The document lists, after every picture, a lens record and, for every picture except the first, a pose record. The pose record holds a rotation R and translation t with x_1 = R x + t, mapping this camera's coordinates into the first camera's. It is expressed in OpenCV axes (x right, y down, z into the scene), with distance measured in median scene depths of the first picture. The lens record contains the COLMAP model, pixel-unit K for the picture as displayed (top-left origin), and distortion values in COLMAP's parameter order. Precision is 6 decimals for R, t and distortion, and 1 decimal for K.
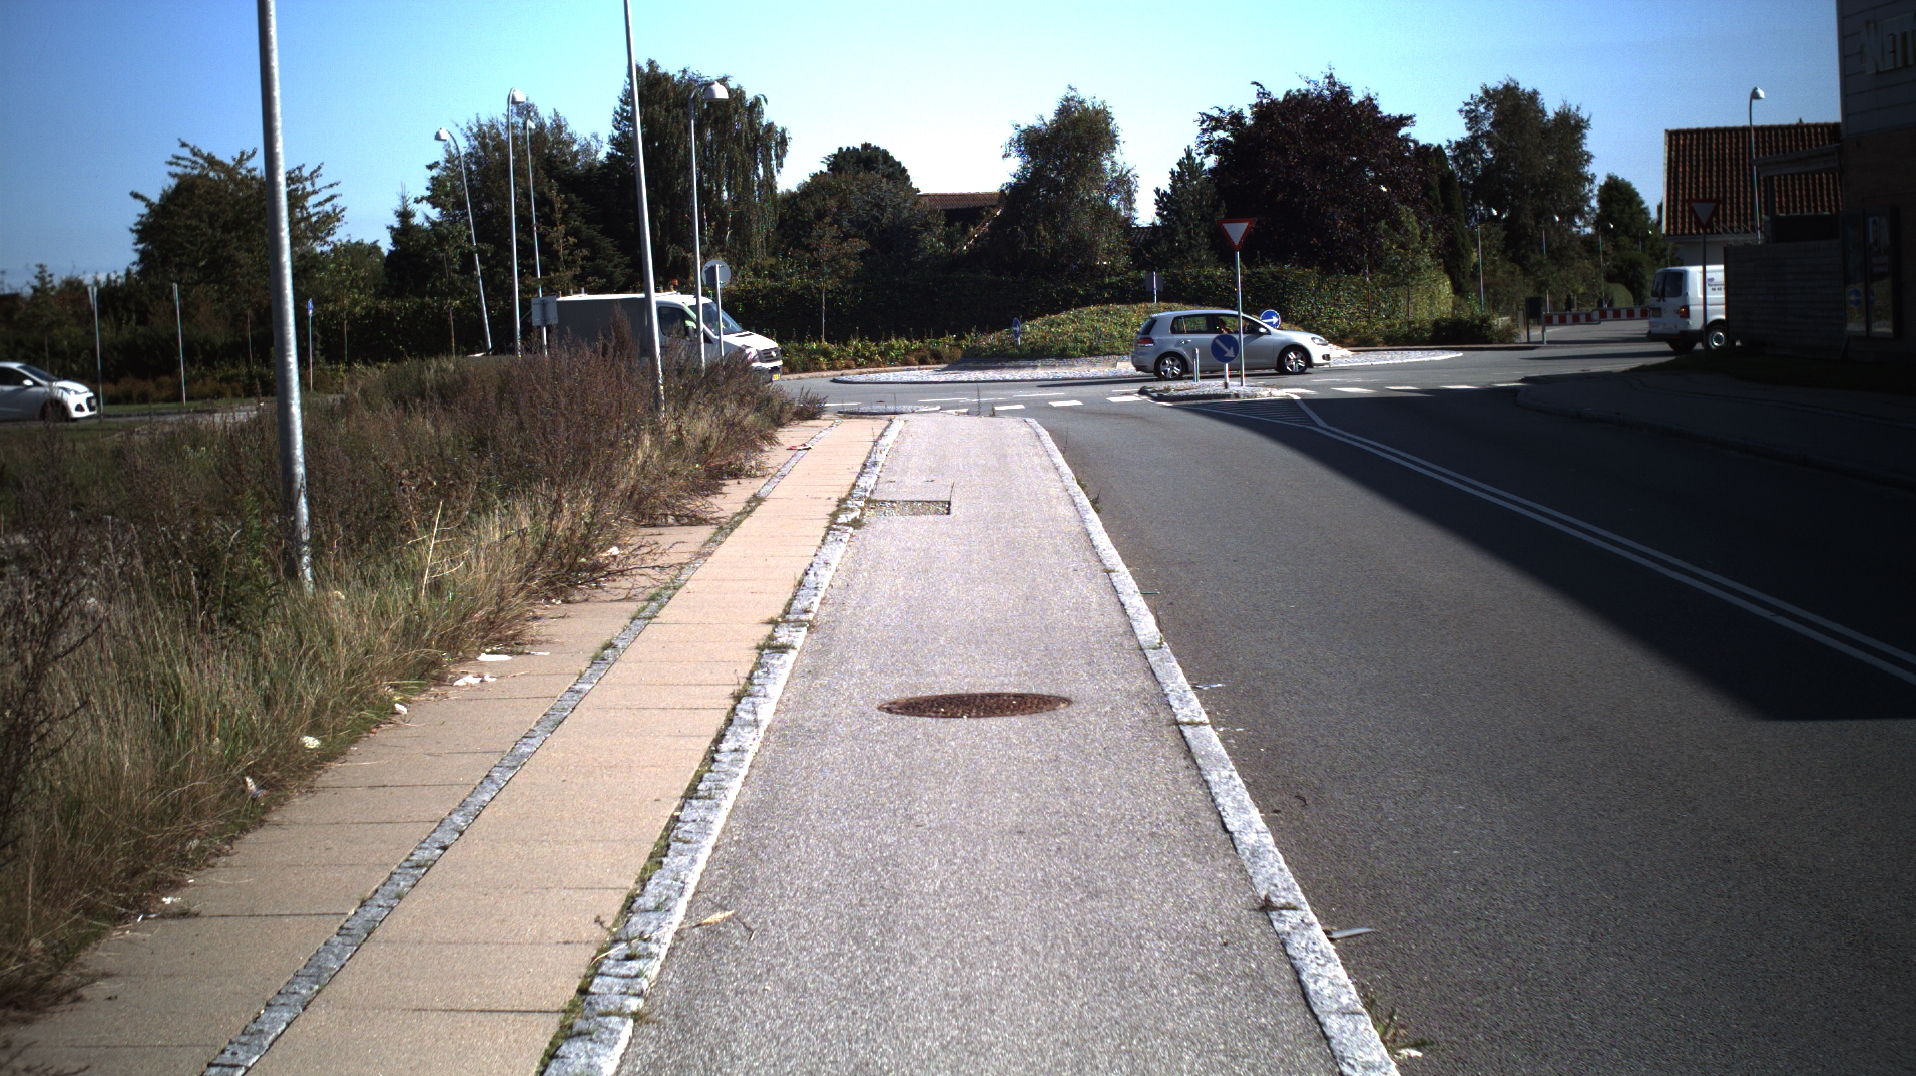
lens RADIAL K [[3302.6, 0, 958.0], [0, 3302.6, 538.0], [0, 0, 1]] dist [-0.278634, 0.409957]
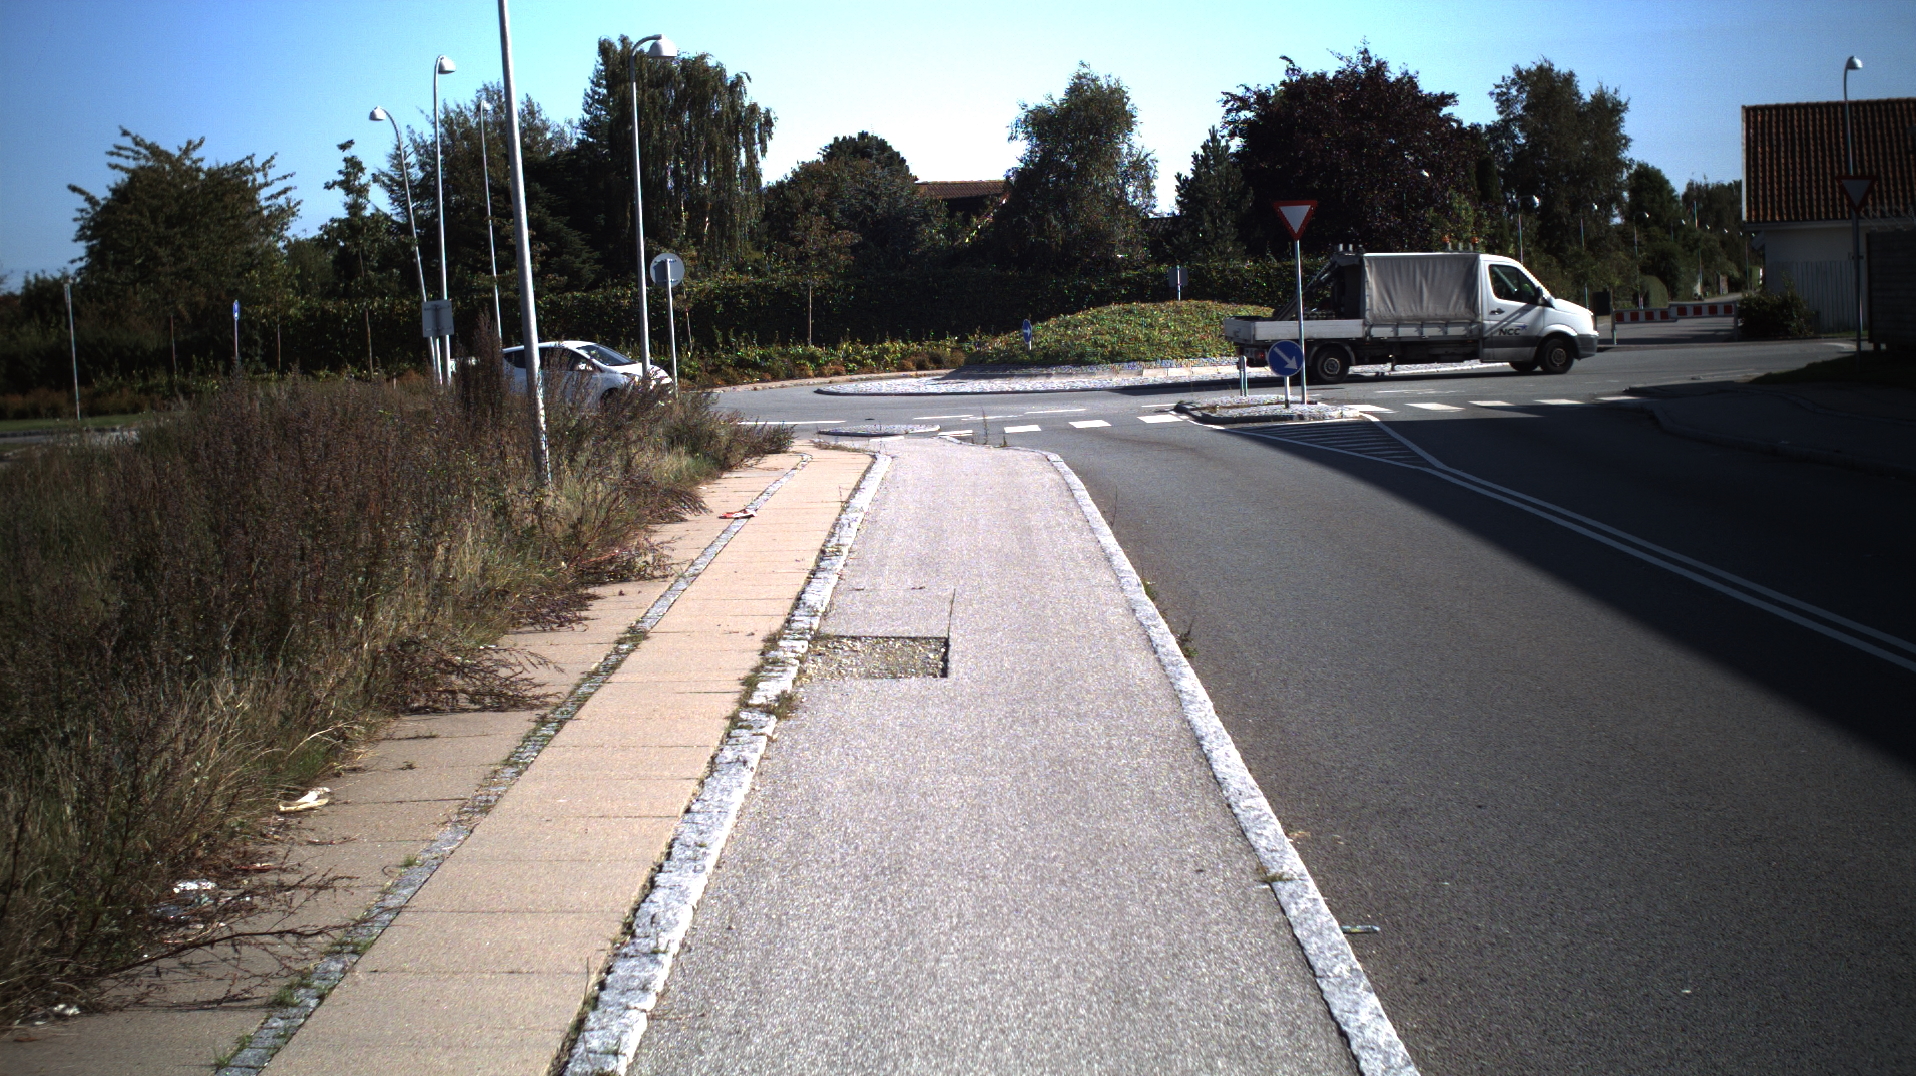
lens RADIAL K [[3302.6, 0, 958.0], [0, 3302.6, 538.0], [0, 0, 1]] dist [-0.278634, 0.409957]
pose [[0.999989, -0.004544, -0.000948, 0.000021], [0.004545, 0.999988, 0.001599, -0.007149], [0.000941, -0.001603, 0.999998, 0.089136]]
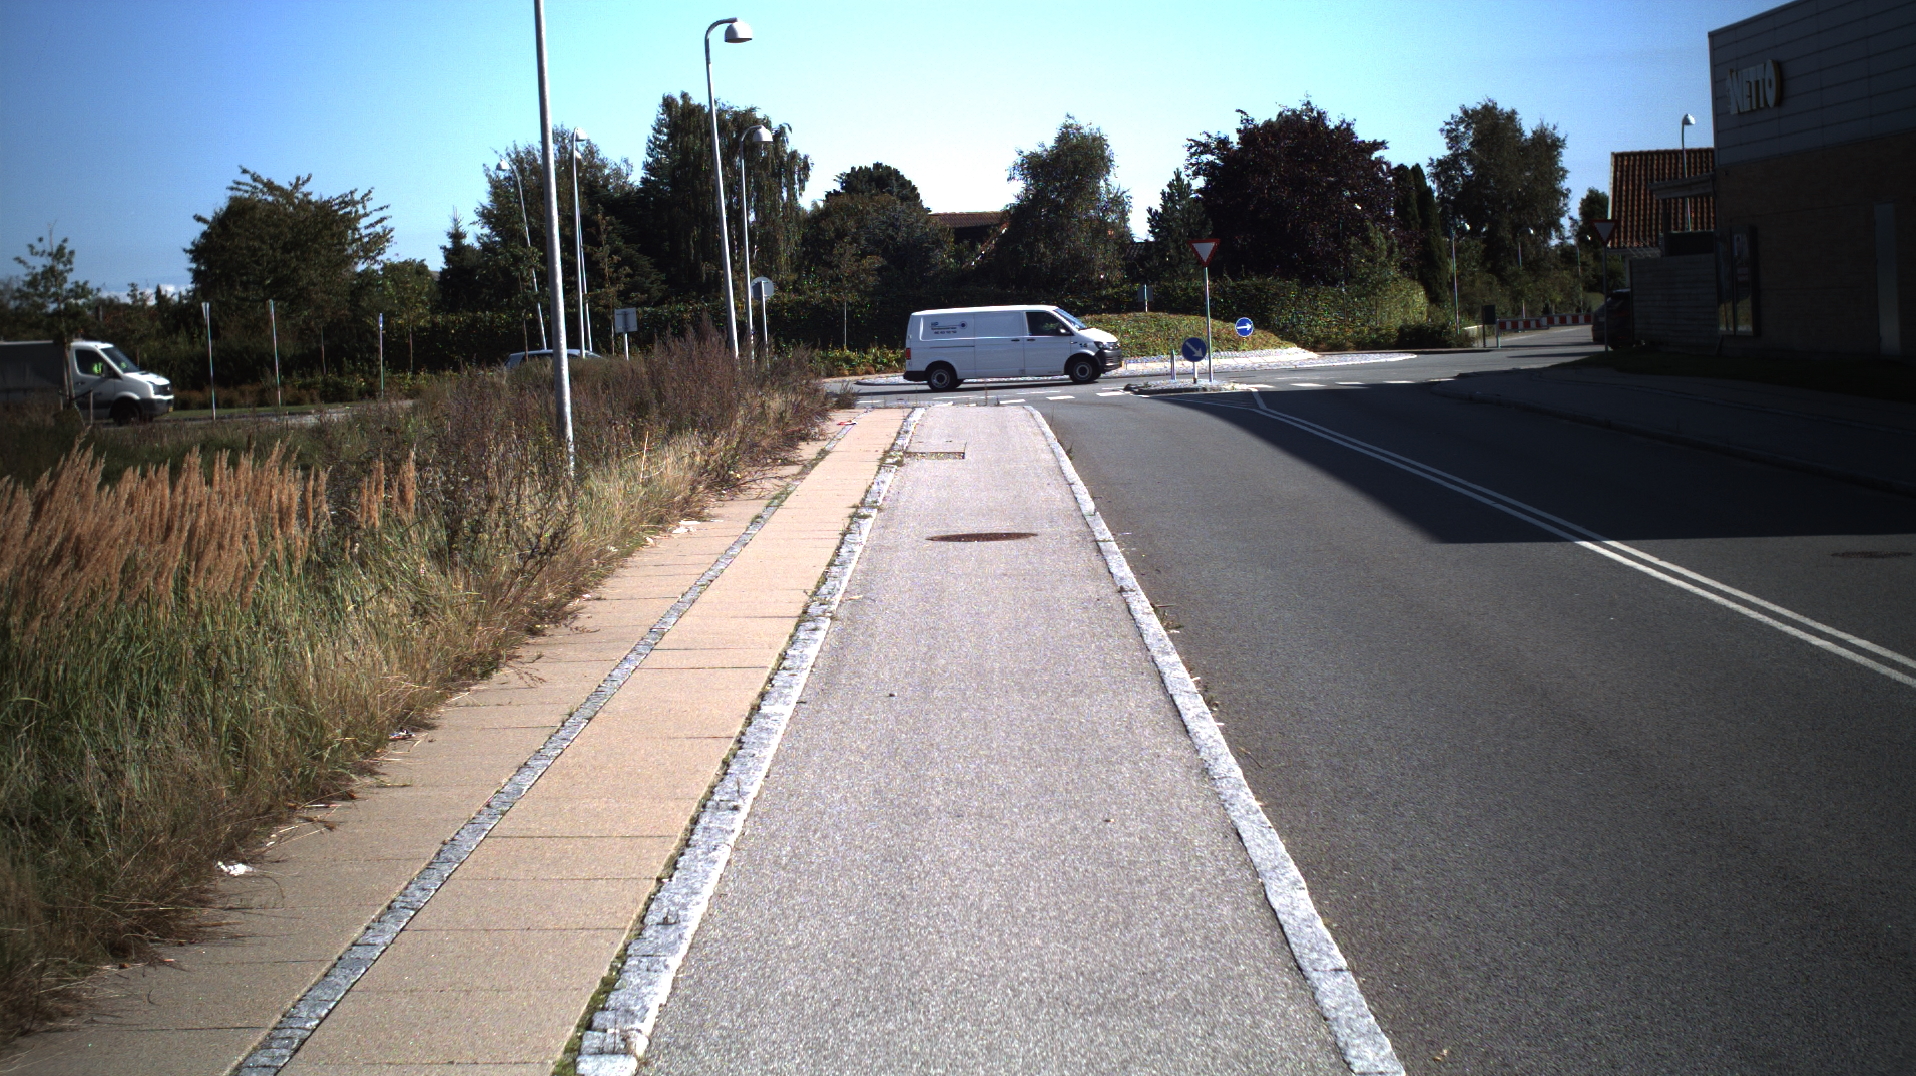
lens RADIAL K [[3302.6, 0, 958.0], [0, 3302.6, 538.0], [0, 0, 1]] dist [-0.278634, 0.409957]
pose [[0.999979, -0.005822, -0.002869, -0.000286], [0.005810, 0.999975, -0.004120, 0.007069], [0.002893, 0.004104, 0.999987, -0.089053]]
